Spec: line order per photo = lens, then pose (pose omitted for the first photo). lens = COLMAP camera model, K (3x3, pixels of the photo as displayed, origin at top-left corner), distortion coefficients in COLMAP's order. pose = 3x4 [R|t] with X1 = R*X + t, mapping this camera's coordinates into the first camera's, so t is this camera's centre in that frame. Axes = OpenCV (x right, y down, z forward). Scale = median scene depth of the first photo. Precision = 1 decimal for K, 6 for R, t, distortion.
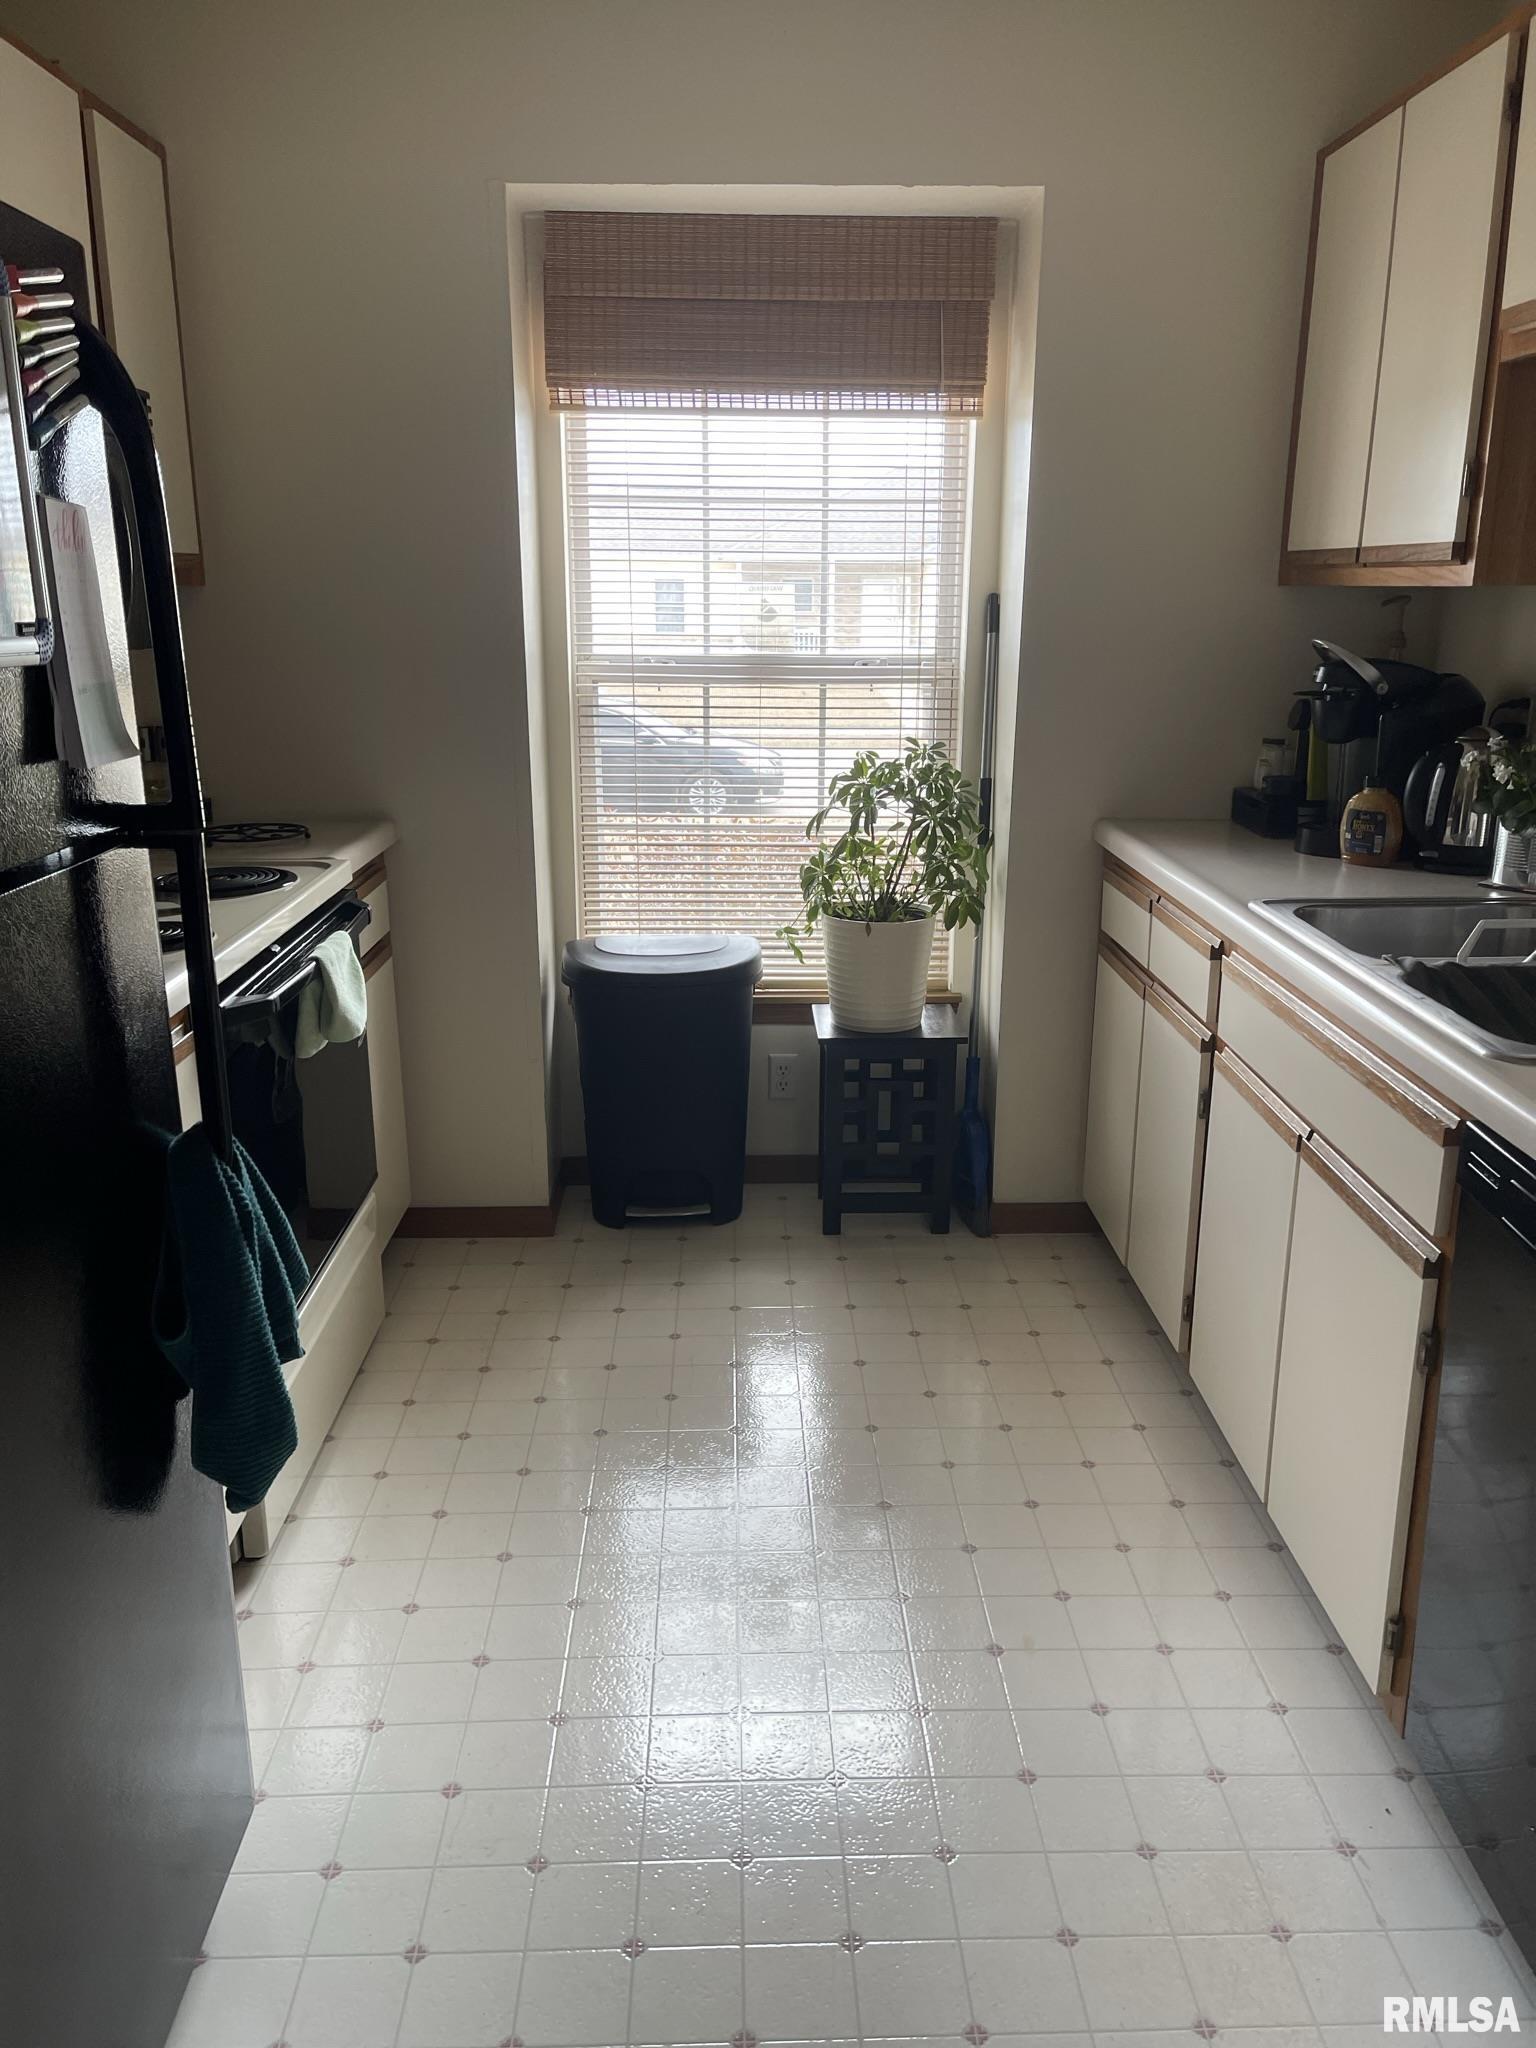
lens RADIAL K [[1550.1, 0, 768.7], [0, 1550.1, 1047.4], [0, 0, 1]] dist [0.072028, -0.085087]
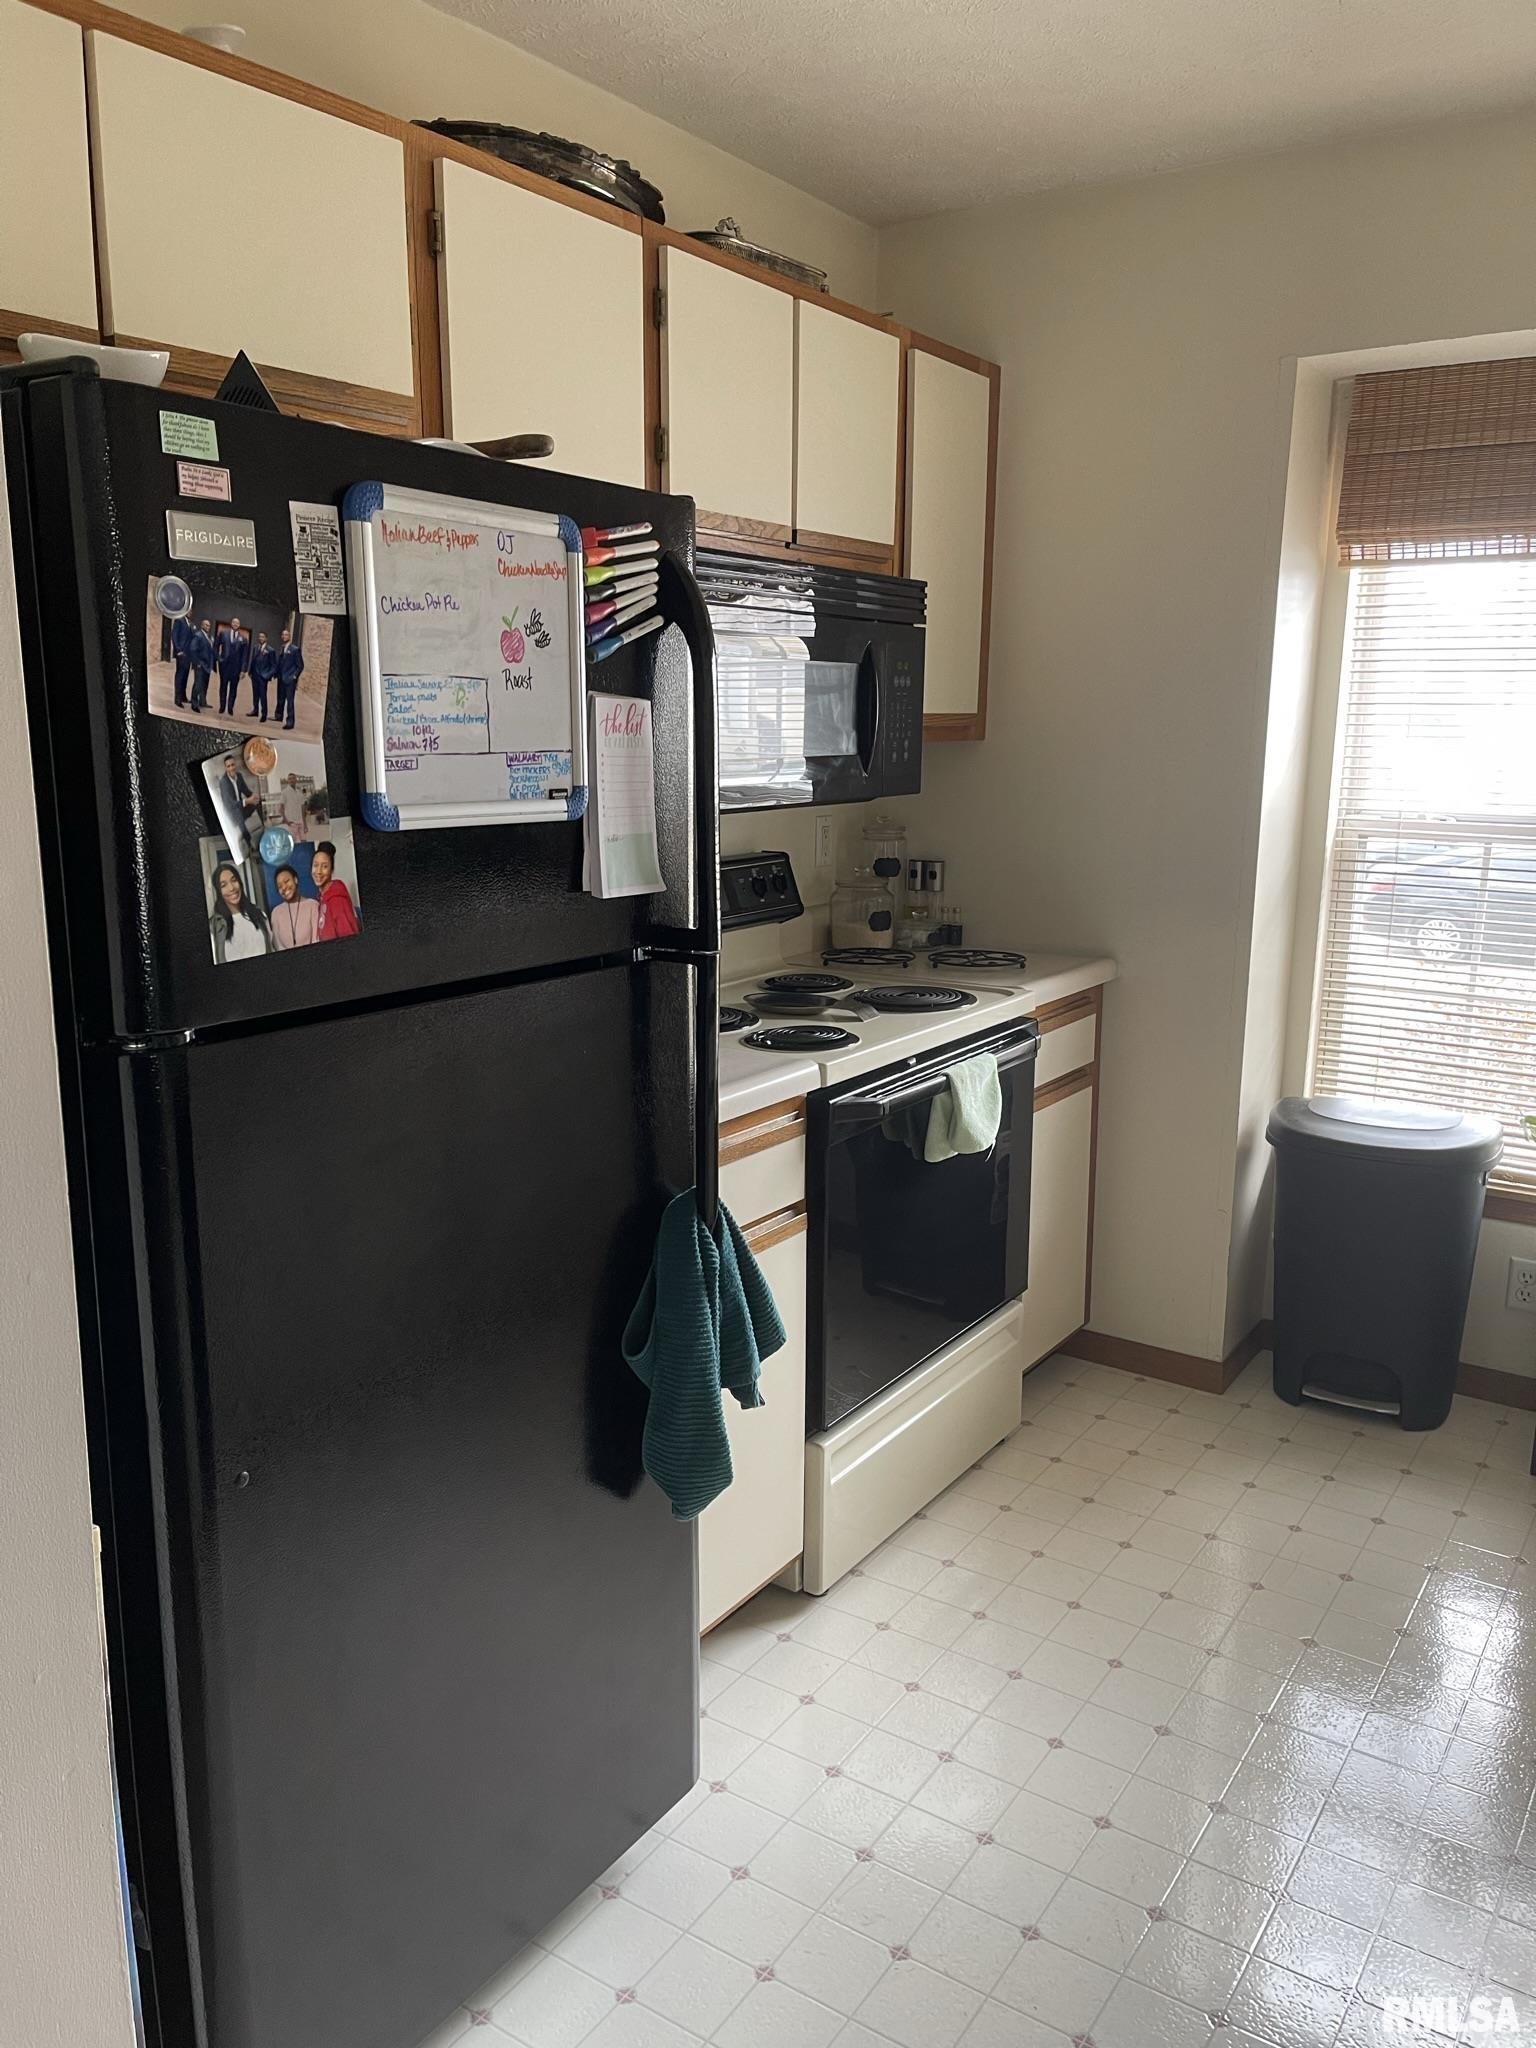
lens RADIAL K [[1568.9, 0, 766.0], [0, 1568.9, 1062.1], [0, 0, 1]] dist [0.069955, -0.092757]
pose [[0.811204, 0.131661, -0.569749, 0.180349], [-0.172487, 0.984847, -0.018000, -0.017587], [0.558746, 0.112876, 0.821621, 0.007279]]
